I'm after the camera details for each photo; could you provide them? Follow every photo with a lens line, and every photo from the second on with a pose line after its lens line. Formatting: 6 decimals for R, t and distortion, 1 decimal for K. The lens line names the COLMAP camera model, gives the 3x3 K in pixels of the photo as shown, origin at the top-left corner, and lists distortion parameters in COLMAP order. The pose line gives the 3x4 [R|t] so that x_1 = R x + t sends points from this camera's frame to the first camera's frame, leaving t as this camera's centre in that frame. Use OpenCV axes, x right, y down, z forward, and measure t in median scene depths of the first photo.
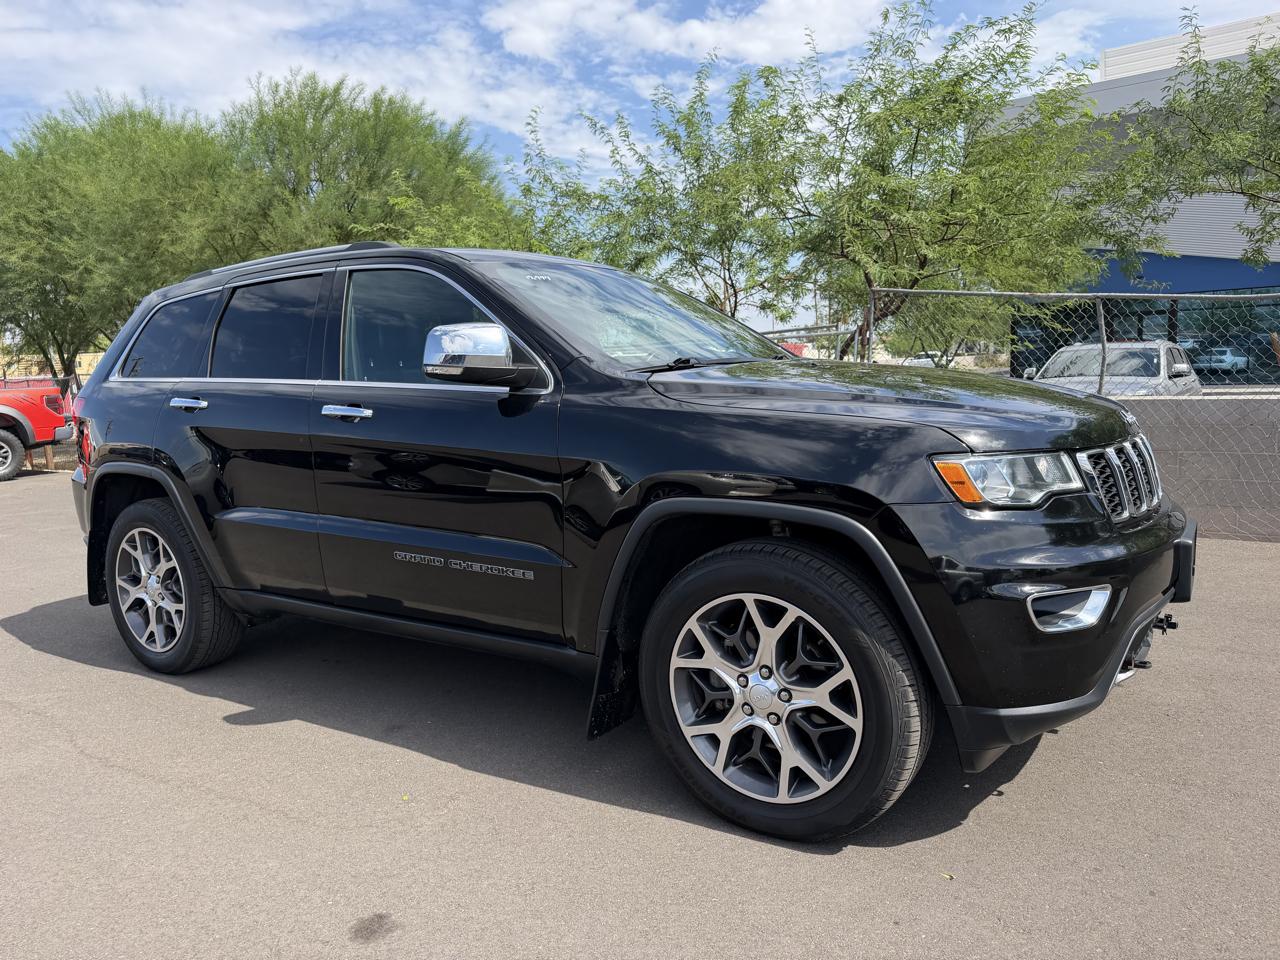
lens RADIAL K [[896.4, 0, 647.2], [0, 896.4, 471.2], [0, 0, 1]] dist [0.016550, -0.015766]
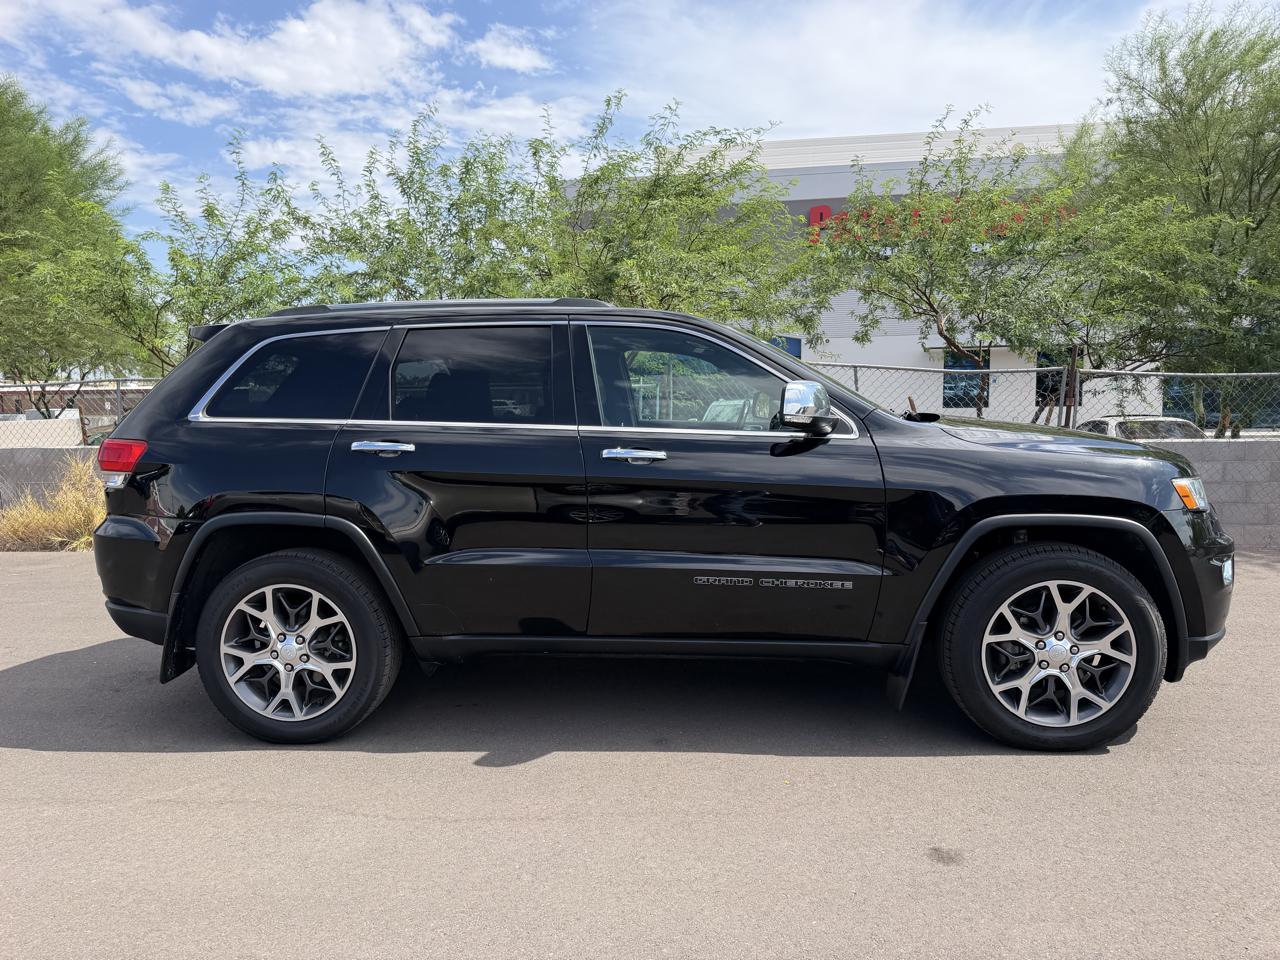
lens RADIAL K [[896.4, 0, 633.9], [0, 896.4, 479.2], [0, 0, 1]] dist [0.016550, -0.015766]
pose [[0.880761, -0.016780, 0.473263, -1.062912], [0.035781, 0.998873, -0.031173, -0.002534], [-0.472207, 0.044390, 0.880369, 0.051012]]
